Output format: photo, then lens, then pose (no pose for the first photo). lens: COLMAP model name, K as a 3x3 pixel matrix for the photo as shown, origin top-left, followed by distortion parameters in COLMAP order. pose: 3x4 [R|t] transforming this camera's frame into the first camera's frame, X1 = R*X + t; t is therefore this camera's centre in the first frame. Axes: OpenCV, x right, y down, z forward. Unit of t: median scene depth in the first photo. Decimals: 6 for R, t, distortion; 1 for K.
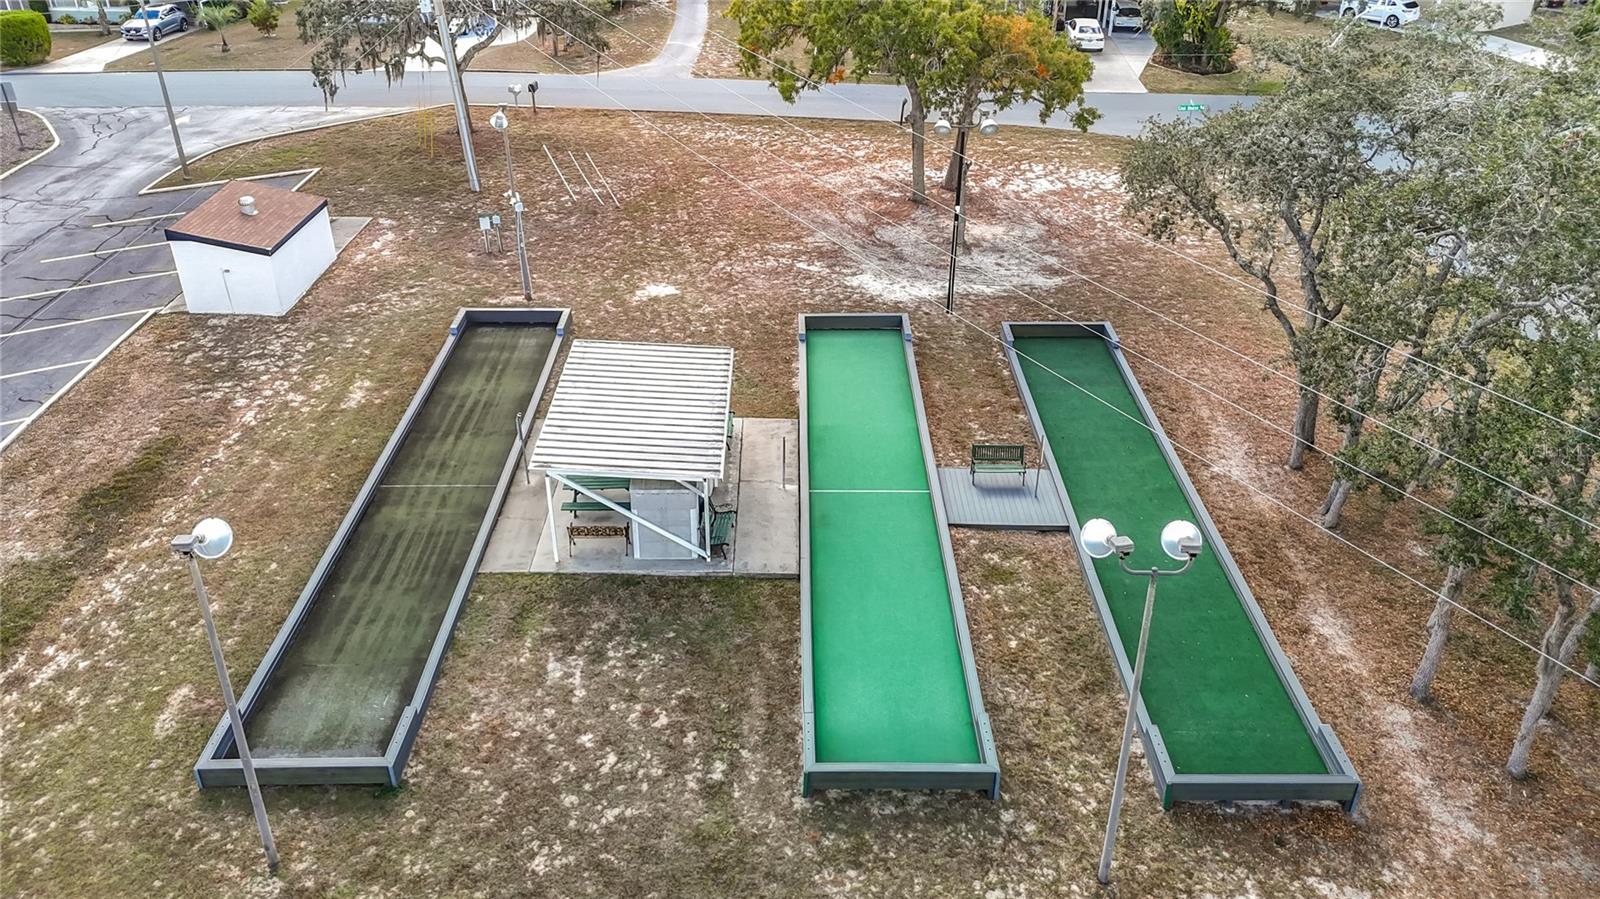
lens RADIAL K [[1182.4, 0, 800.0], [0, 1182.4, 449.5], [0, 0, 1]] dist [0.088512, -0.103386]
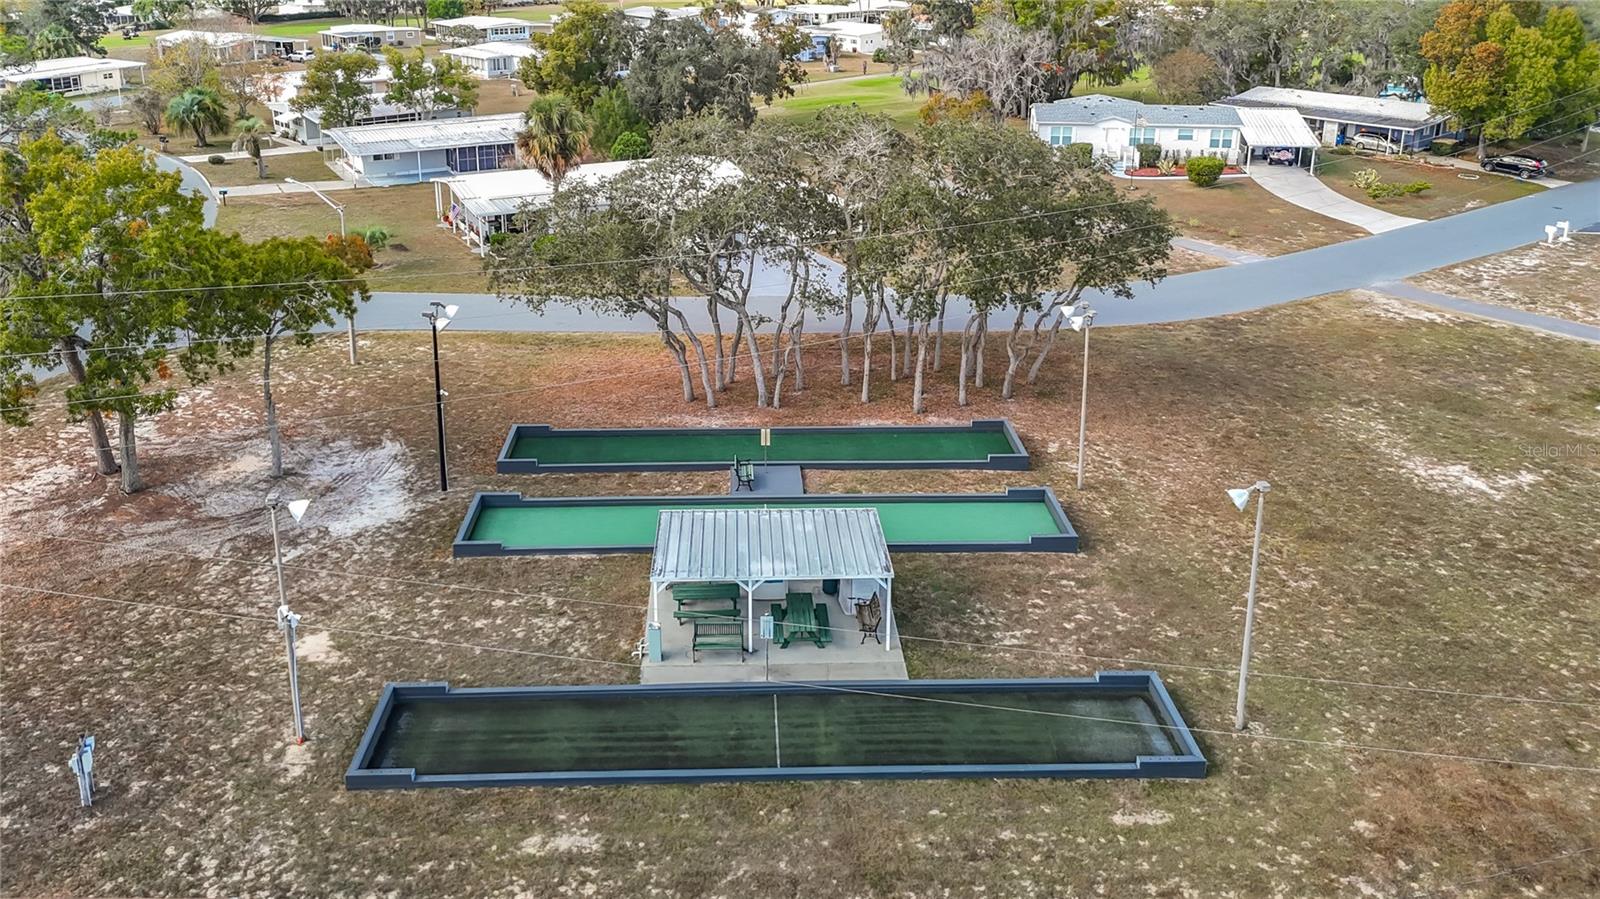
lens RADIAL K [[1182.4, 0, 800.0], [0, 1182.4, 449.5], [0, 0, 1]] dist [0.088512, -0.103386]
pose [[-0.051374, -0.414393, 0.908647, -0.786813], [0.511708, 0.770416, 0.380283, -0.364581], [-0.857622, 0.484498, 0.172469, 0.519210]]
